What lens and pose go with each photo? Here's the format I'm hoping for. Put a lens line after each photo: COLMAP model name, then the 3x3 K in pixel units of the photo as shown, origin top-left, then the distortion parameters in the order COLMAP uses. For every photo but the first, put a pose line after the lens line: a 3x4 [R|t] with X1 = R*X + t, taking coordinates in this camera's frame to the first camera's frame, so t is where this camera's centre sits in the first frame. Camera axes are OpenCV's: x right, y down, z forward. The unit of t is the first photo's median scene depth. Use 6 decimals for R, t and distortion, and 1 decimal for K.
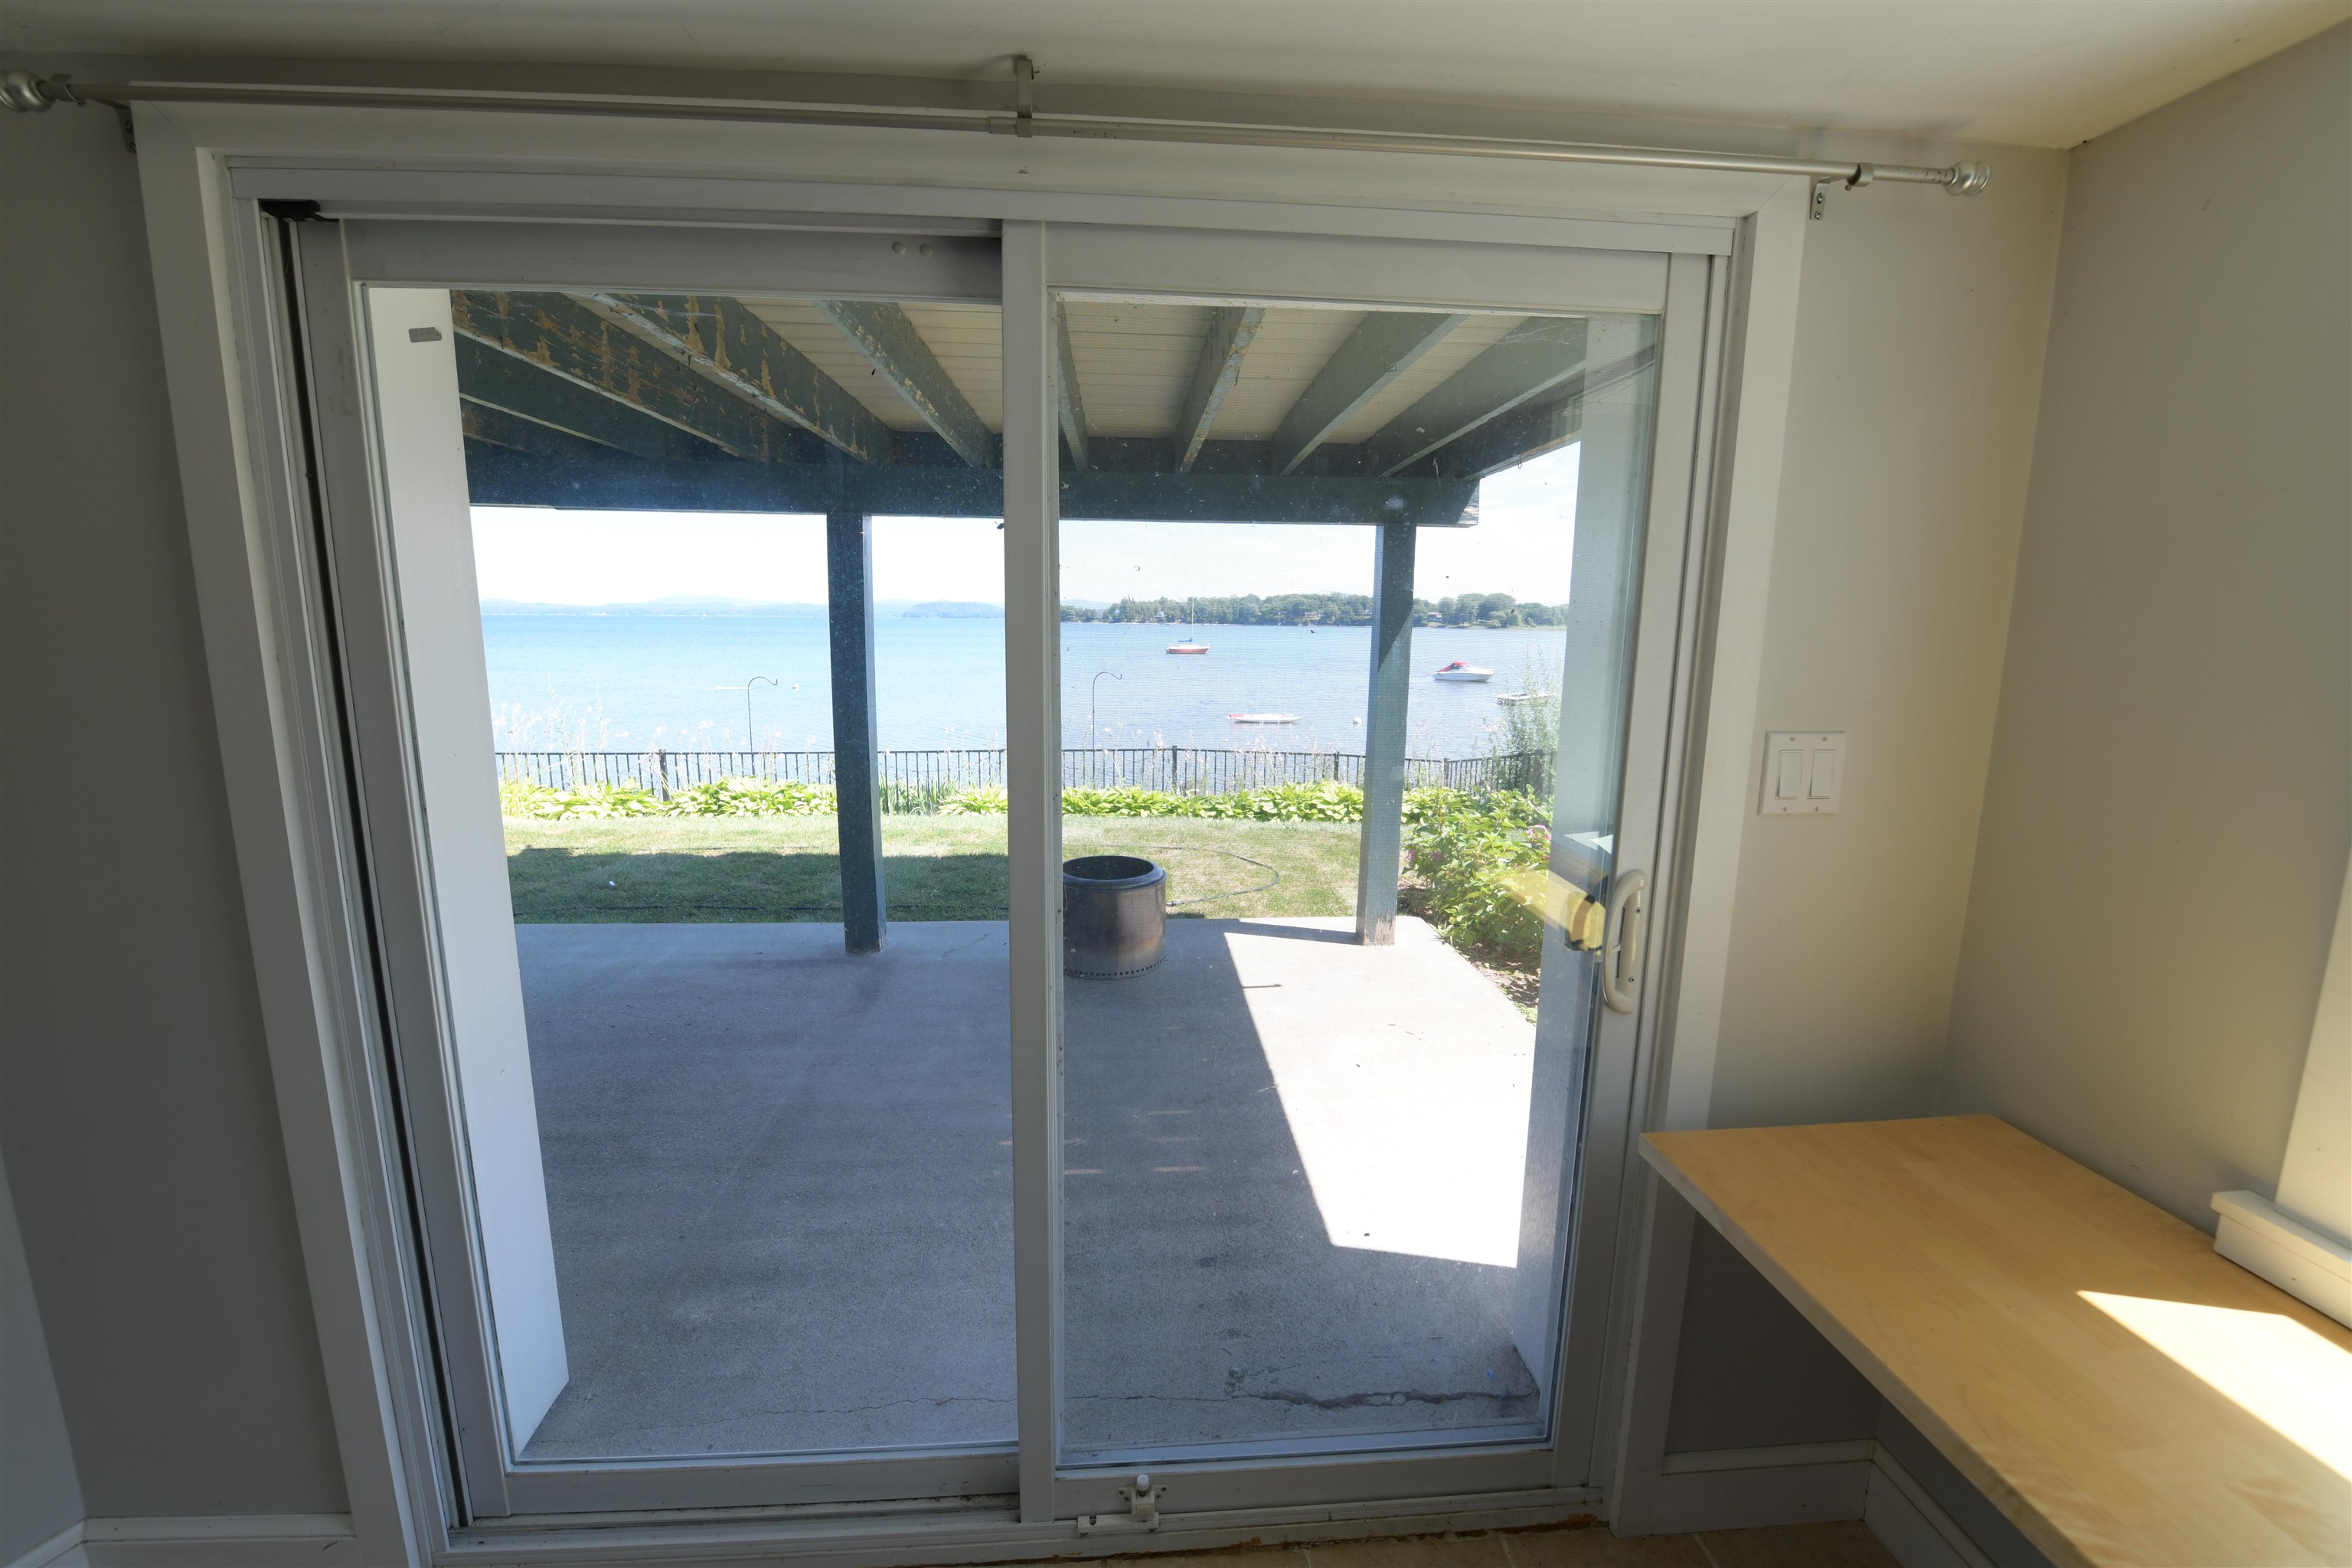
lens RADIAL K [[941.9, 0, 1179.5], [0, 941.9, 774.2], [0, 0, 1]] dist [-0.018273, -0.000064]
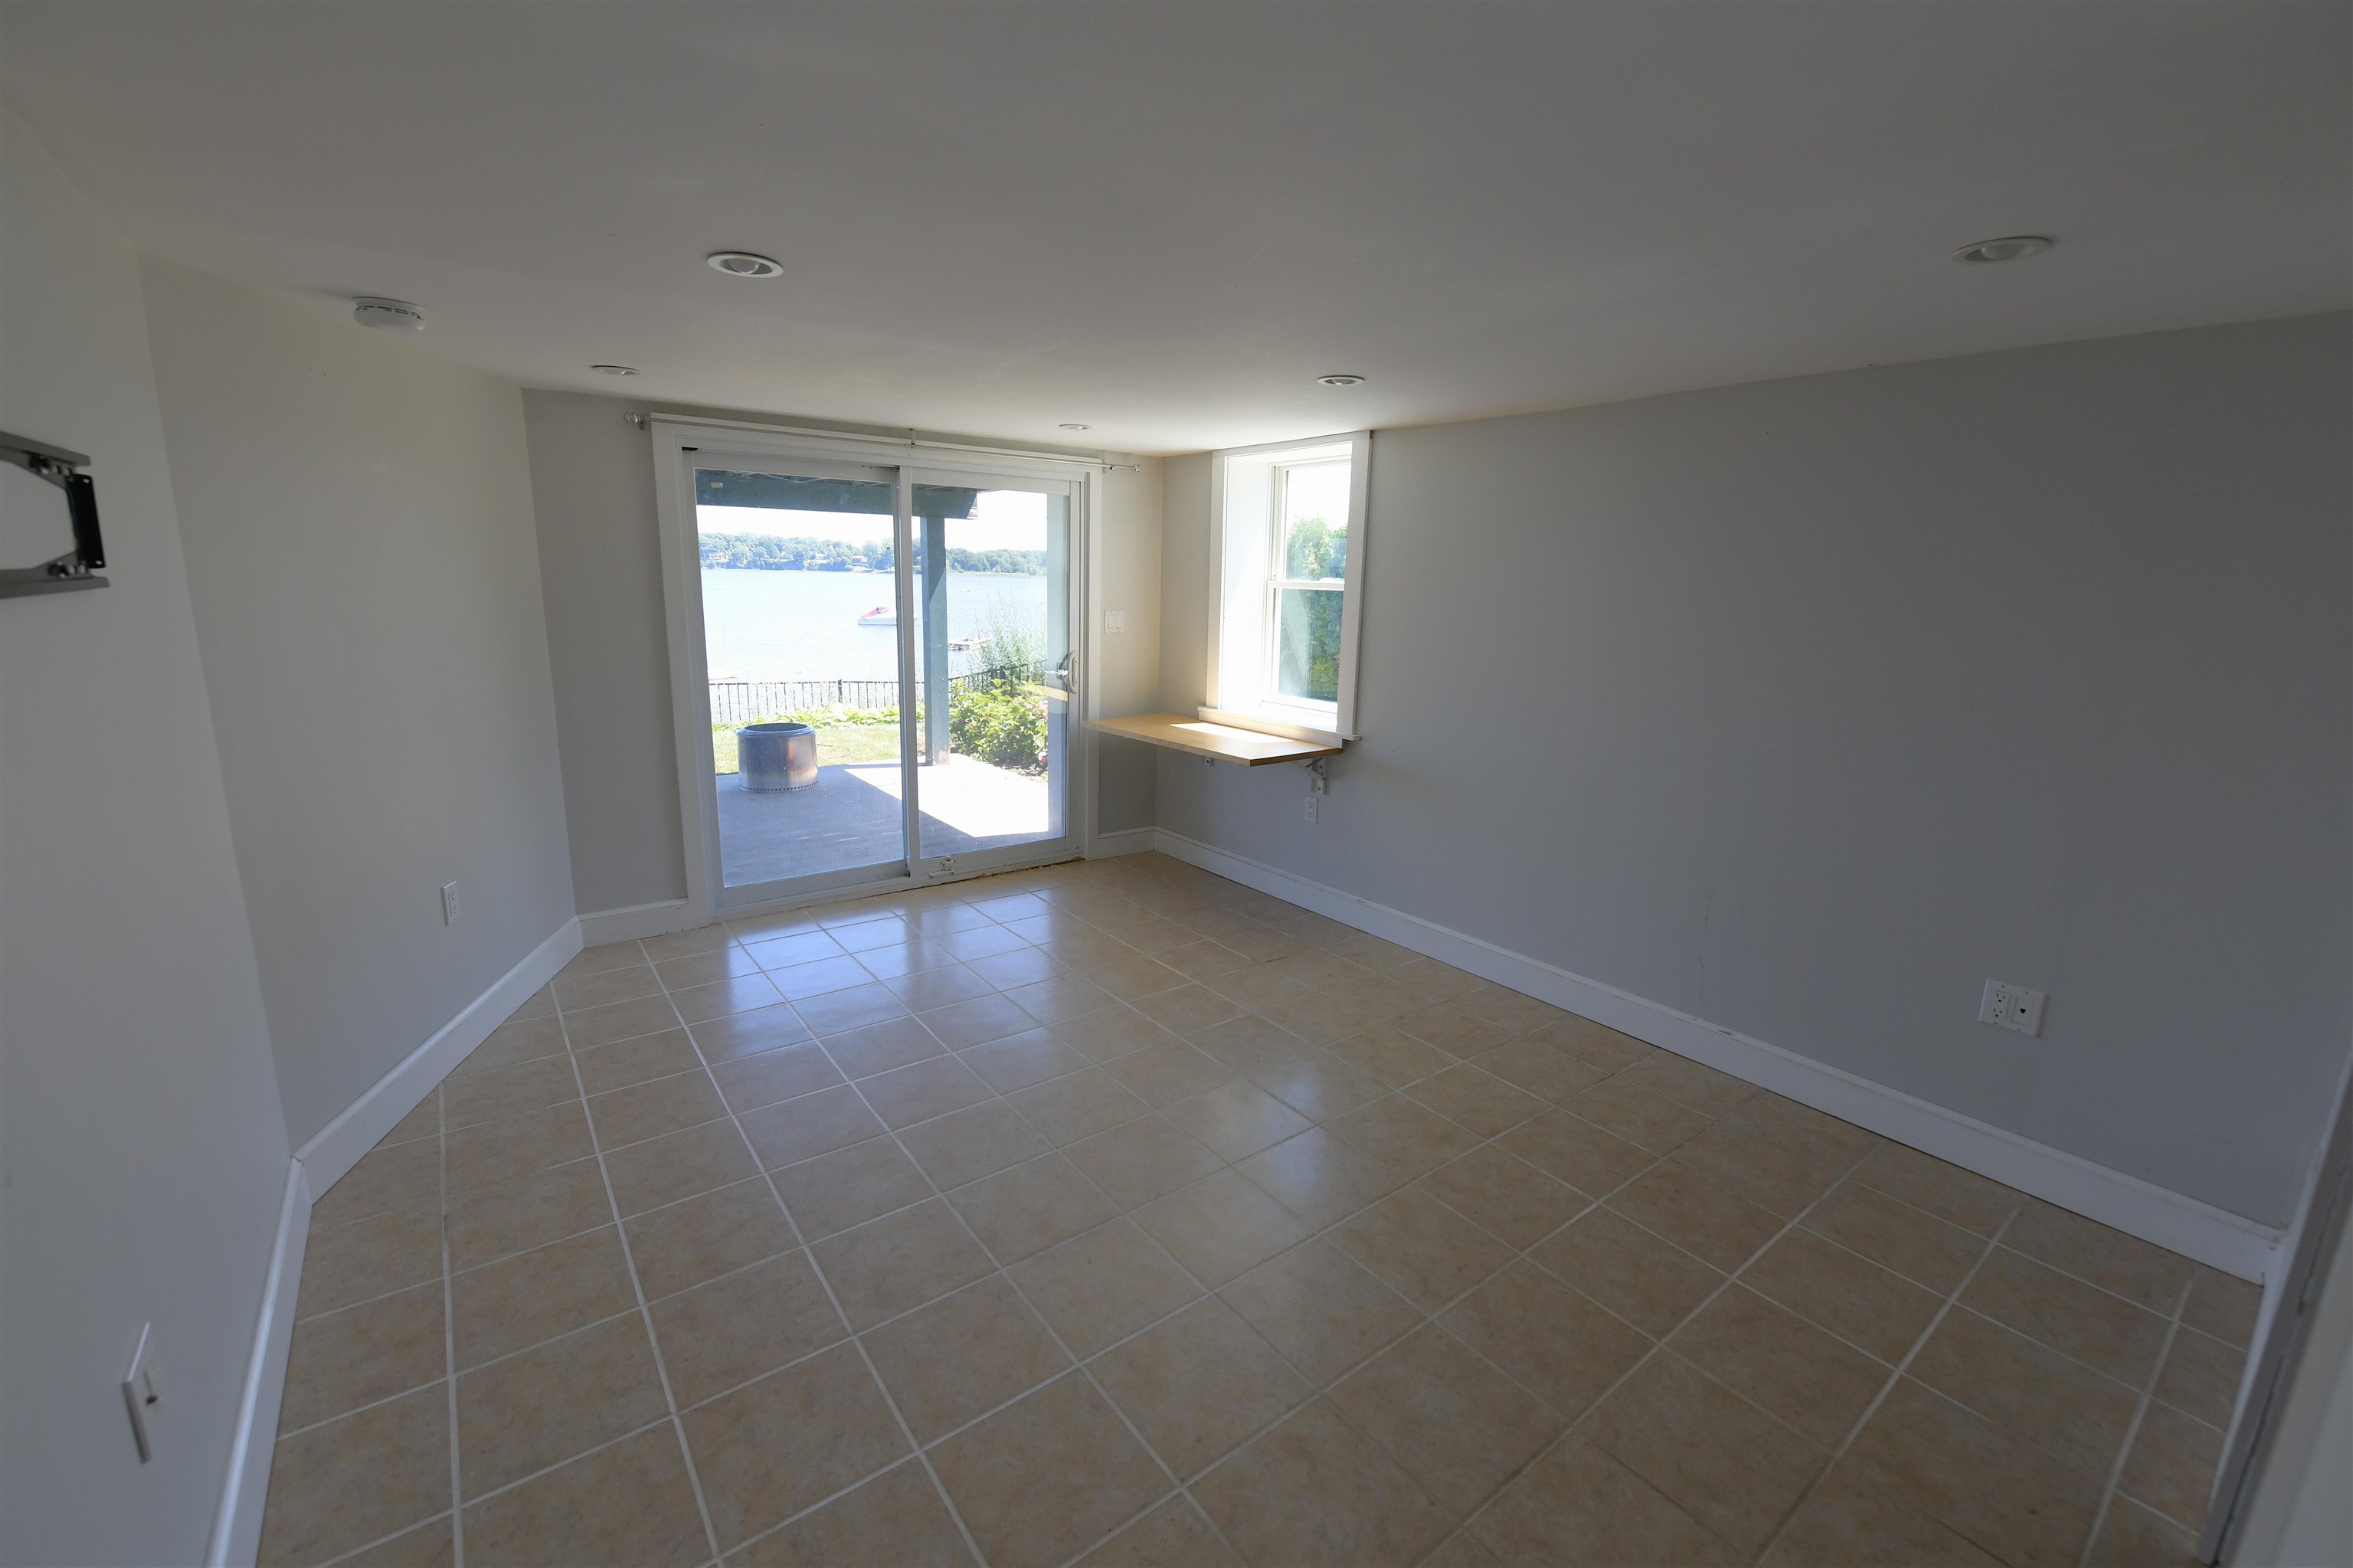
lens RADIAL K [[977.9, 0, 1187.2], [0, 977.9, 772.3], [0, 0, 1]] dist [-0.007616, -0.000143]
pose [[0.836067, -0.099634, 0.539505, -1.059755], [0.074280, 0.994874, 0.068619, 0.301142], [-0.543576, -0.017296, 0.839182, -2.070132]]
